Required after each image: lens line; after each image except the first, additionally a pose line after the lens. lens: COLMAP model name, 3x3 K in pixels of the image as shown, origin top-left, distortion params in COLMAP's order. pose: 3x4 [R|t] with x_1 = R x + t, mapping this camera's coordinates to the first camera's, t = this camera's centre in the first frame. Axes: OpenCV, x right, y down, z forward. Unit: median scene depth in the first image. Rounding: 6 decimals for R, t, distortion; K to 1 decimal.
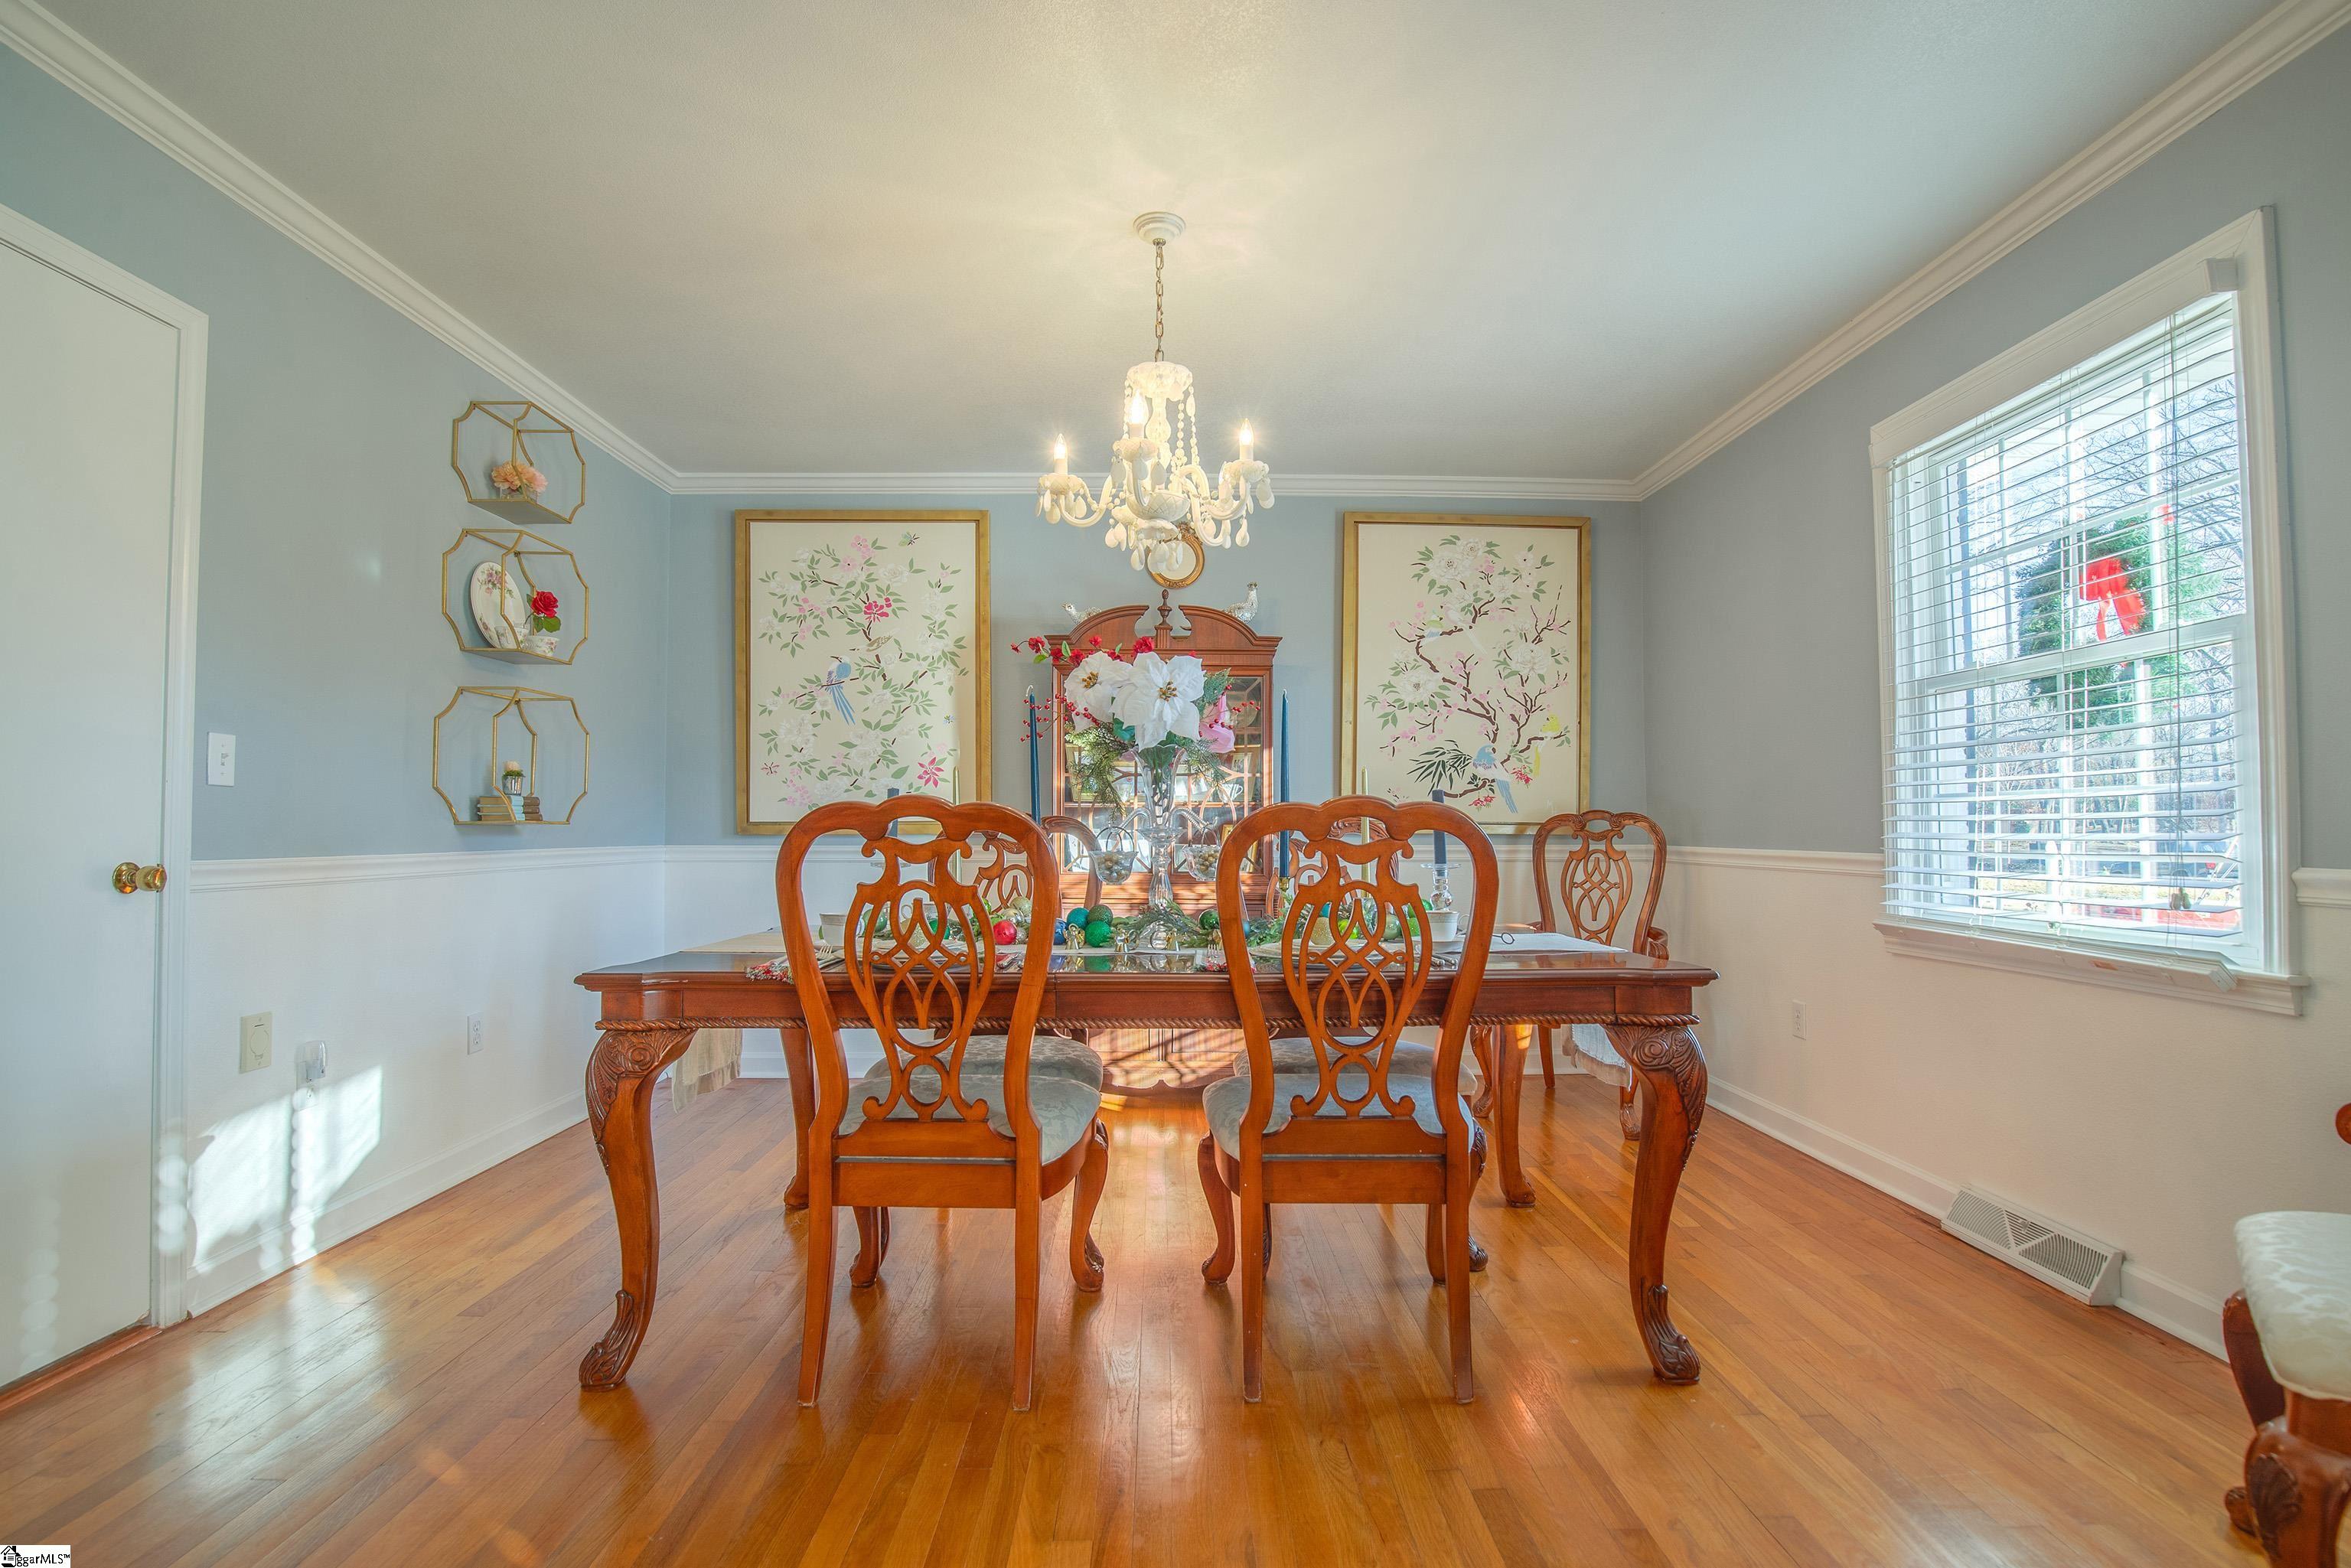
lens RADIAL K [[1111.8, 0, 1169.5], [0, 1111.8, 785.7], [0, 0, 1]] dist [-0.033700, 0.007689]
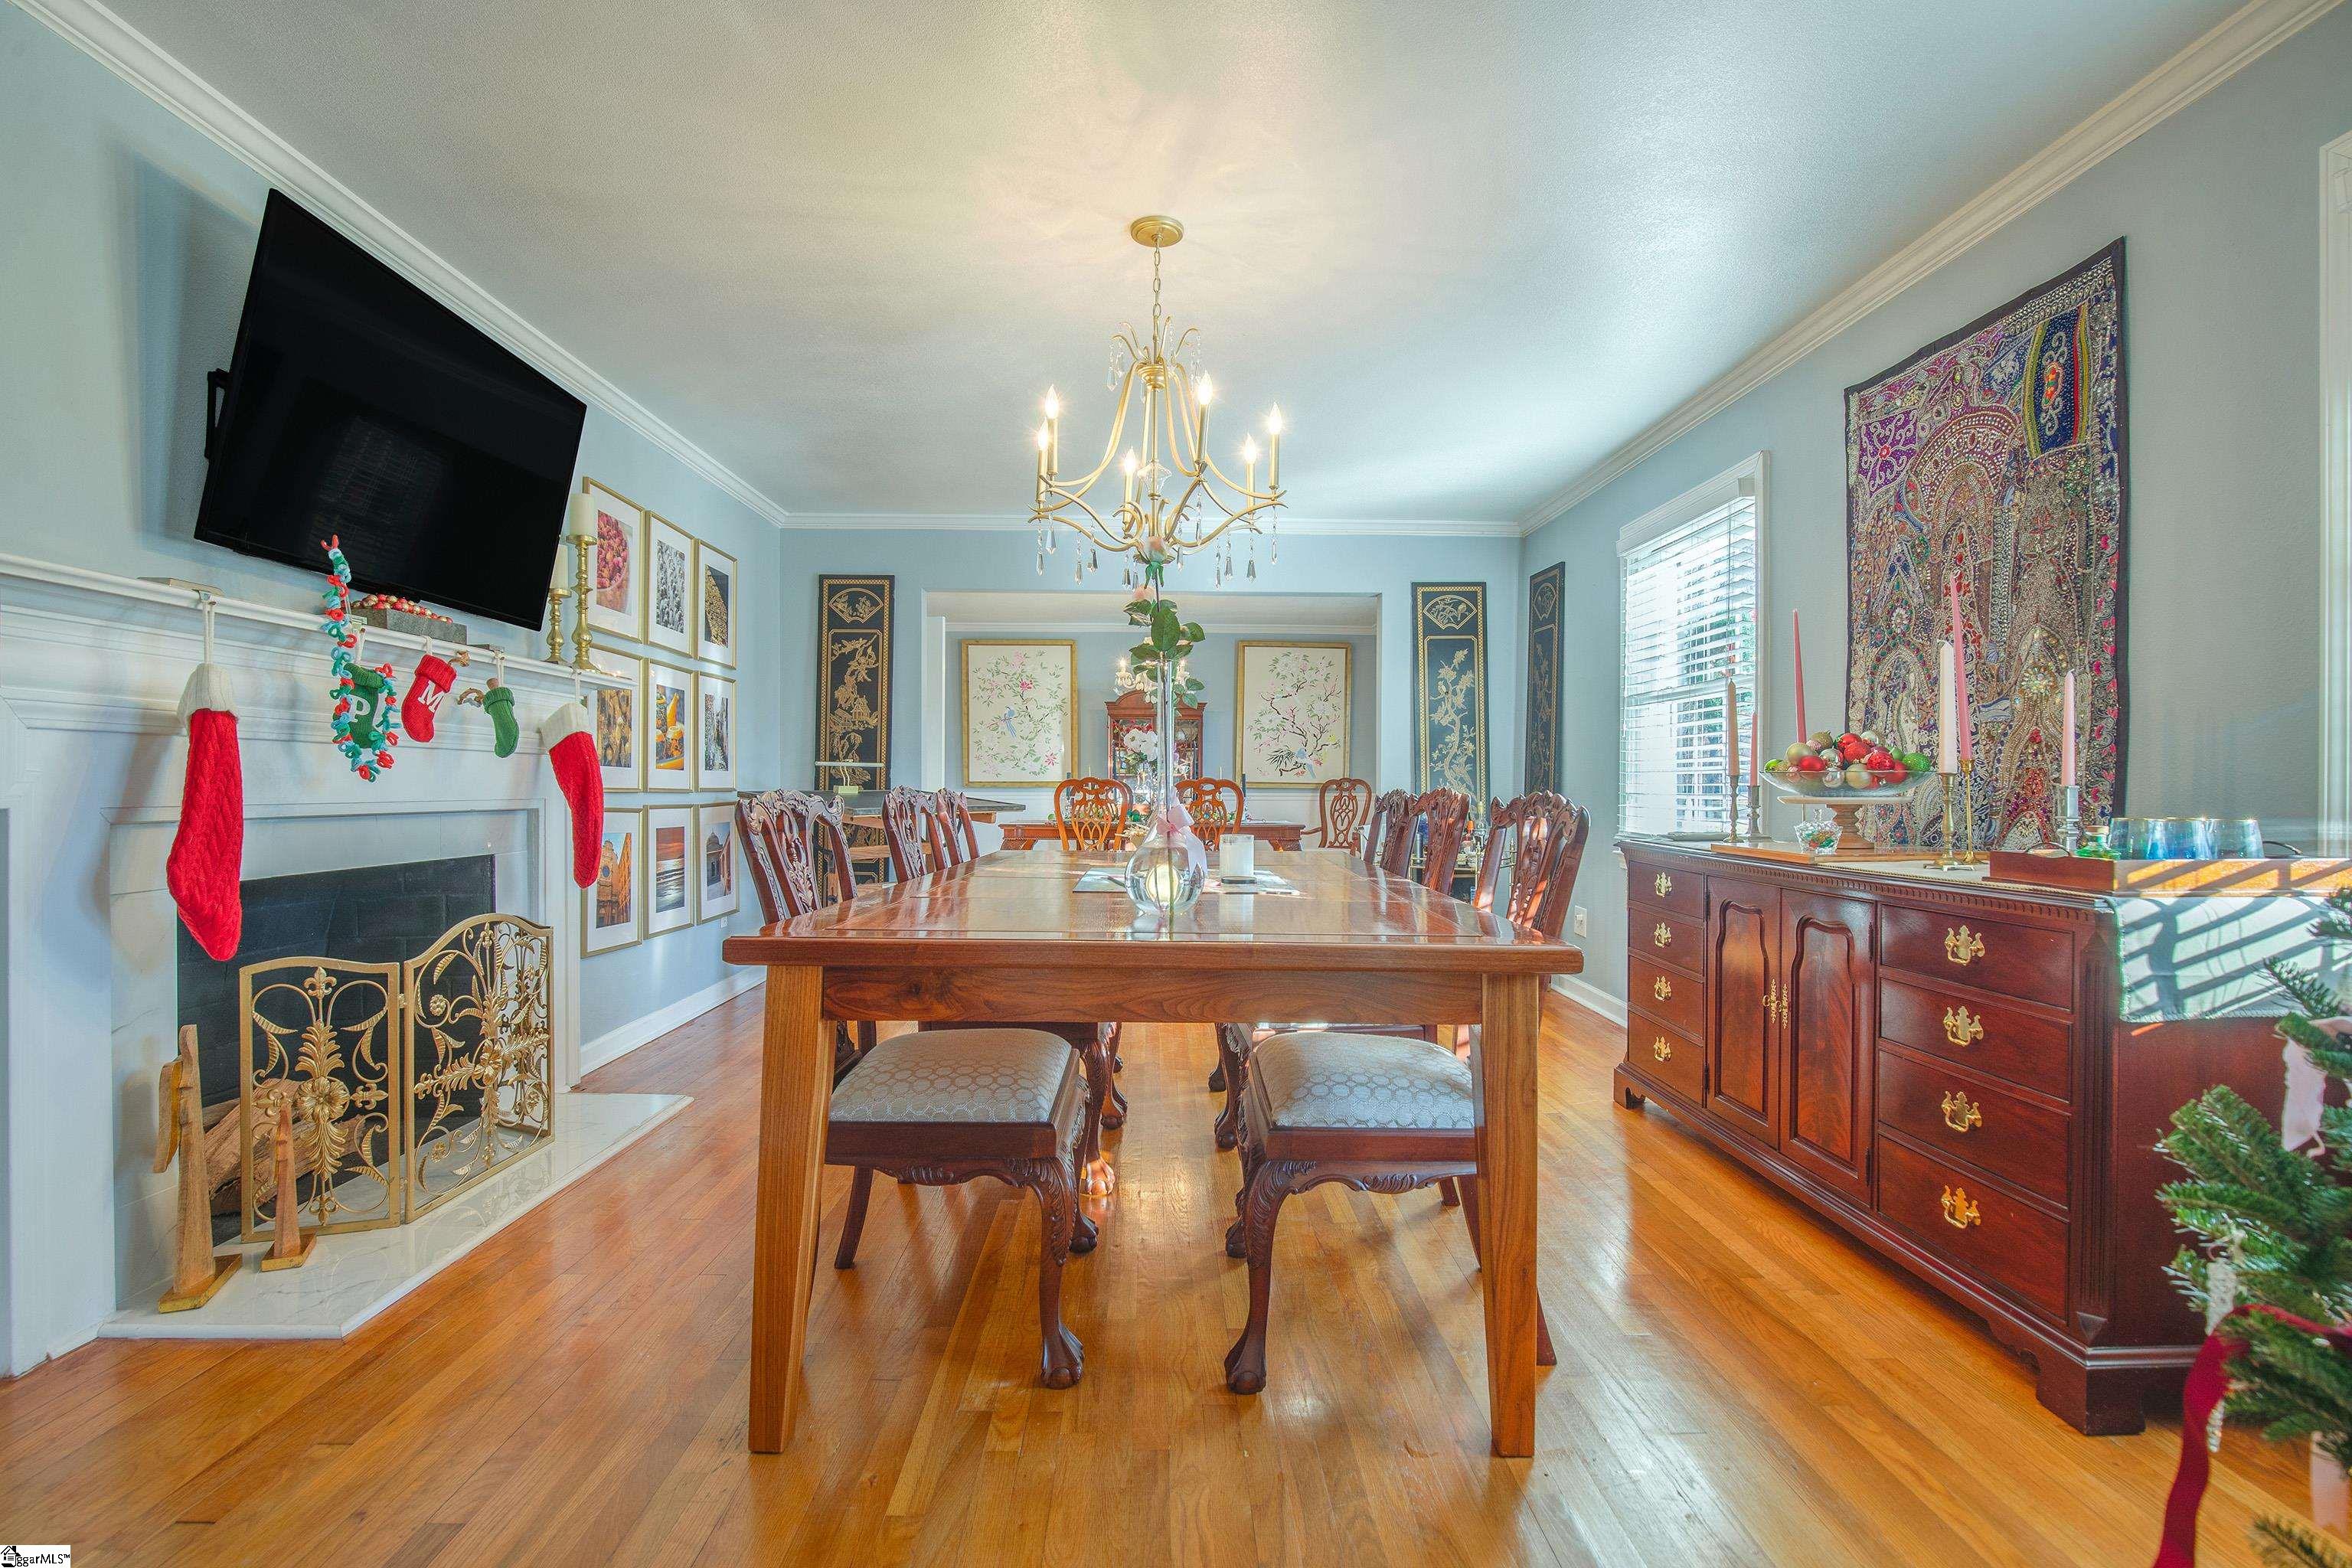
lens RADIAL K [[1112.3, 0, 1179.0], [0, 1112.3, 791.6], [0, 0, 1]] dist [-0.033700, 0.007689]
pose [[0.999980, 0.004756, 0.004167, 0.032622], [-0.004907, 0.999305, 0.036946, -0.030698], [-0.003989, -0.036966, 0.999309, -1.217080]]
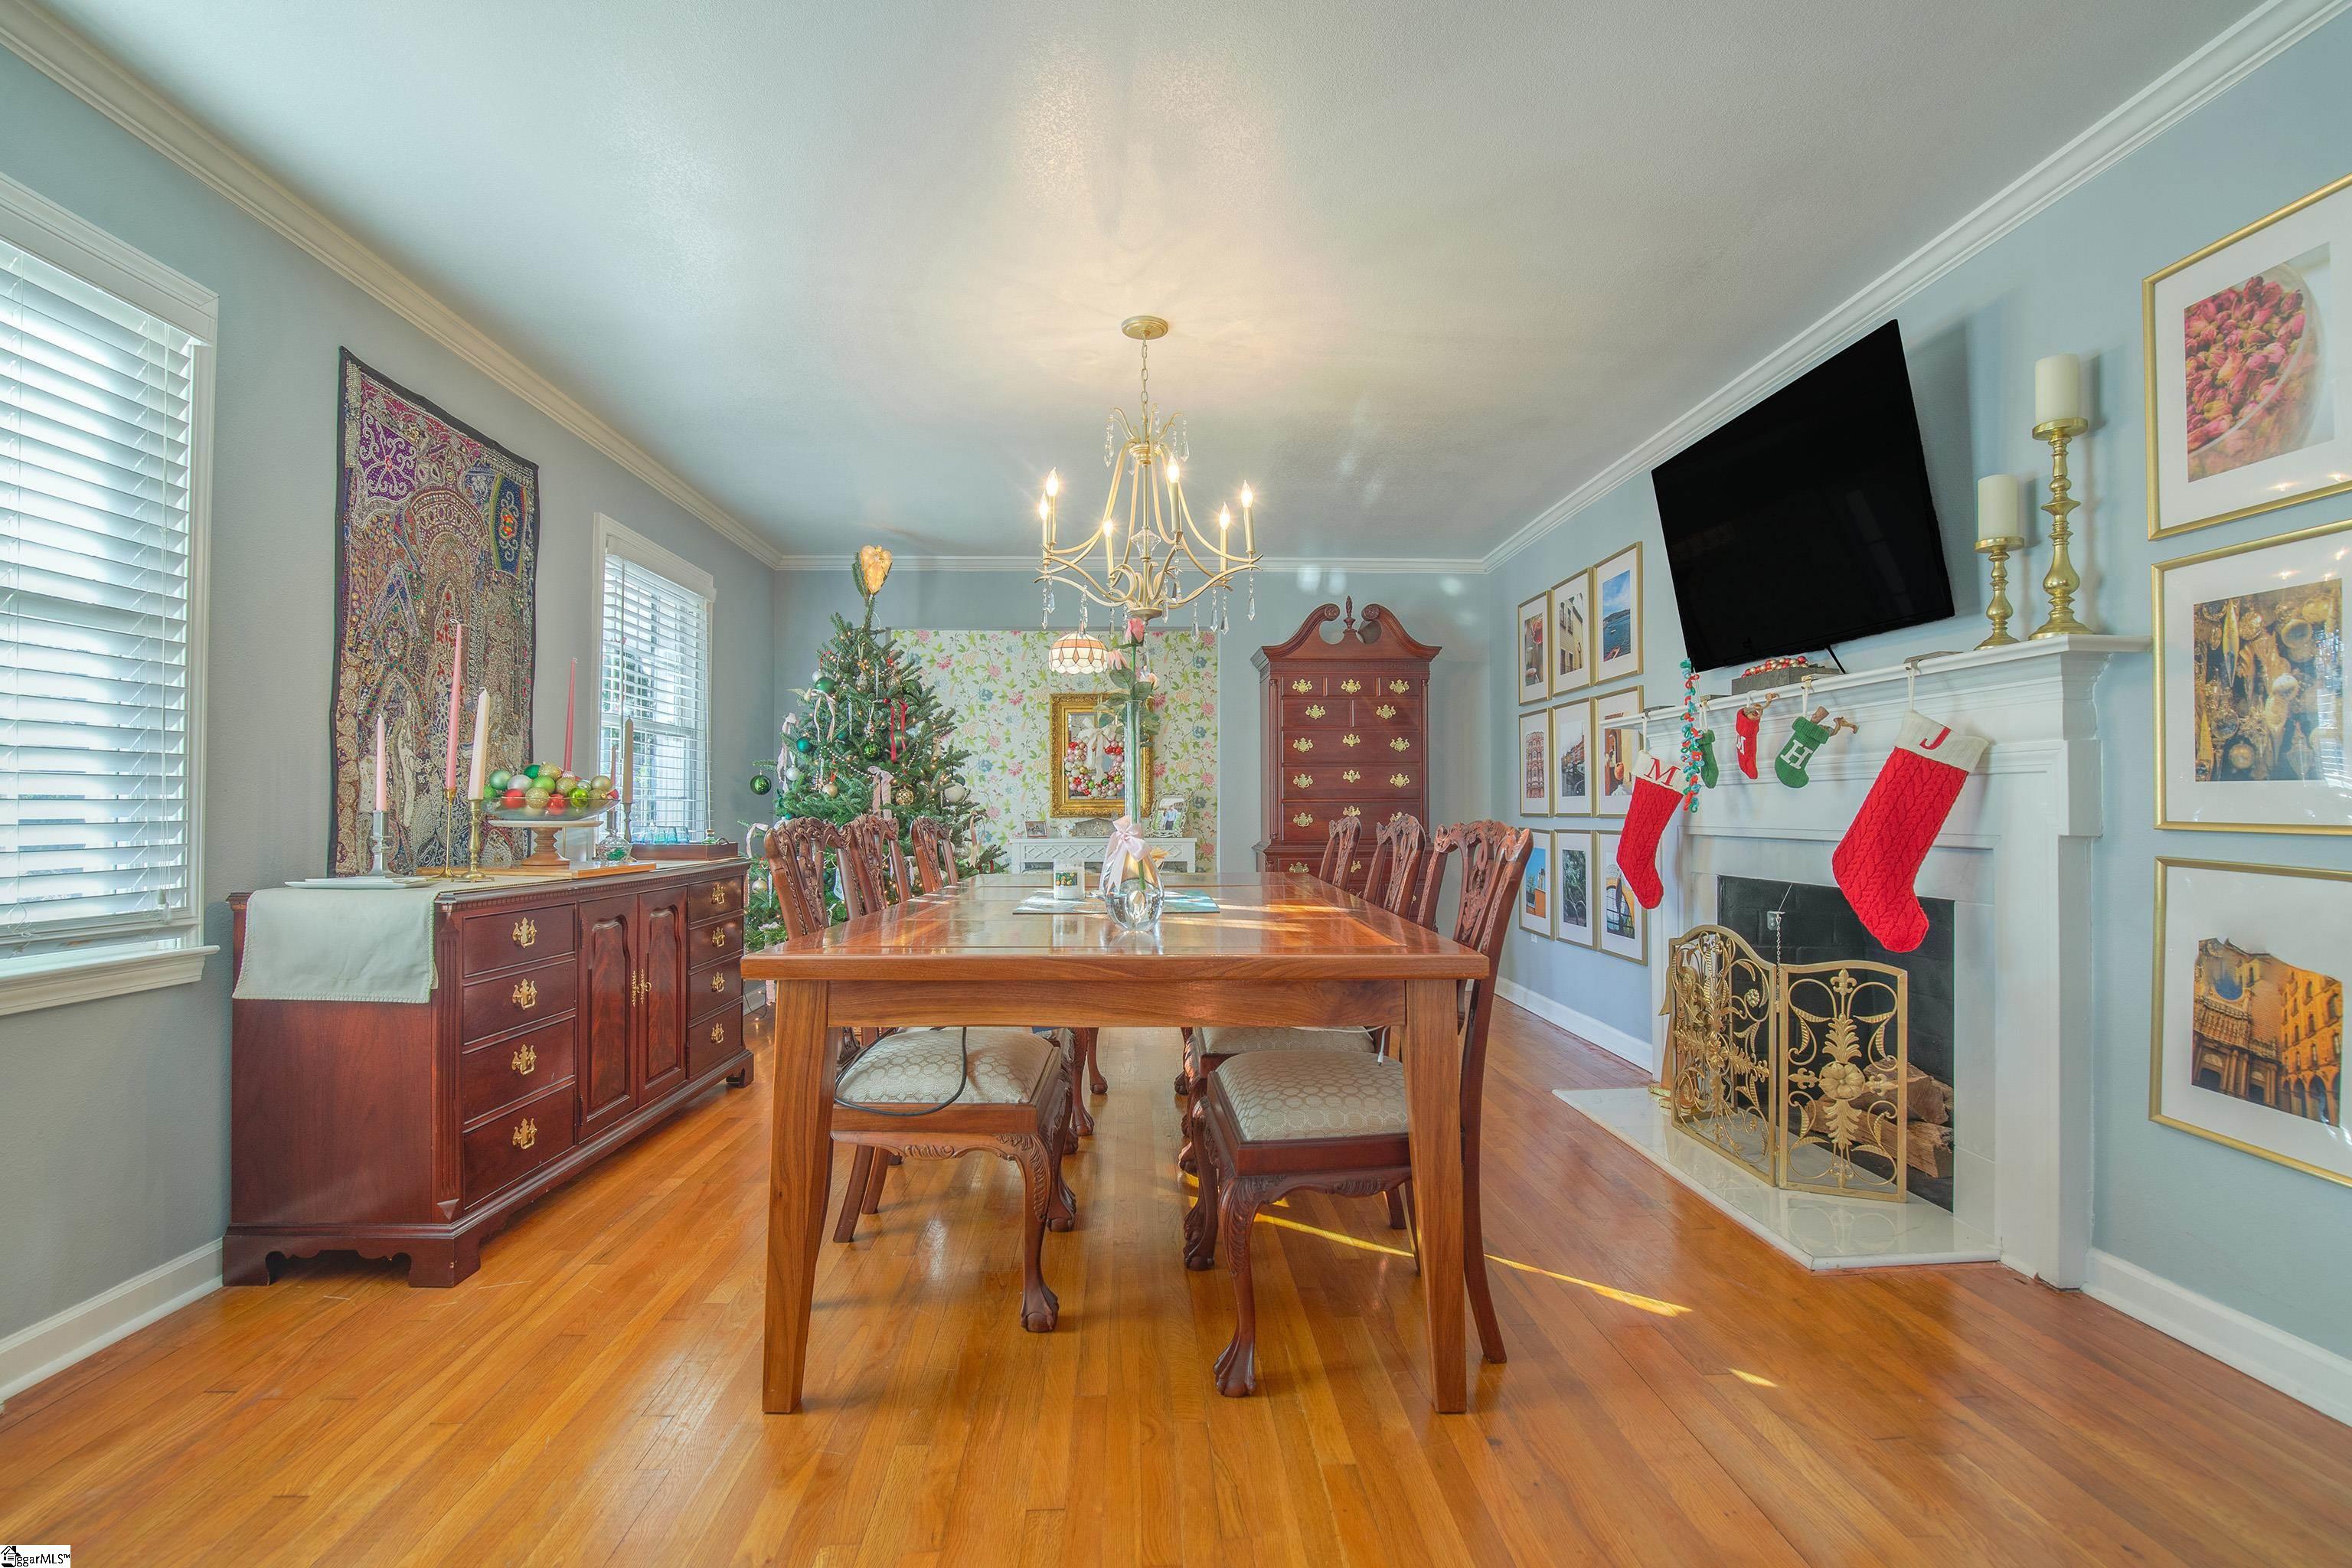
lens RADIAL K [[1112.3, 0, 1178.9], [0, 1112.3, 791.3], [0, 0, 1]] dist [-0.033700, 0.007689]
pose [[-0.999476, 0.003485, -0.032176, -0.007364], [0.004896, 0.999024, -0.043898, 0.137801], [0.031991, -0.044032, -0.998518, 4.654573]]
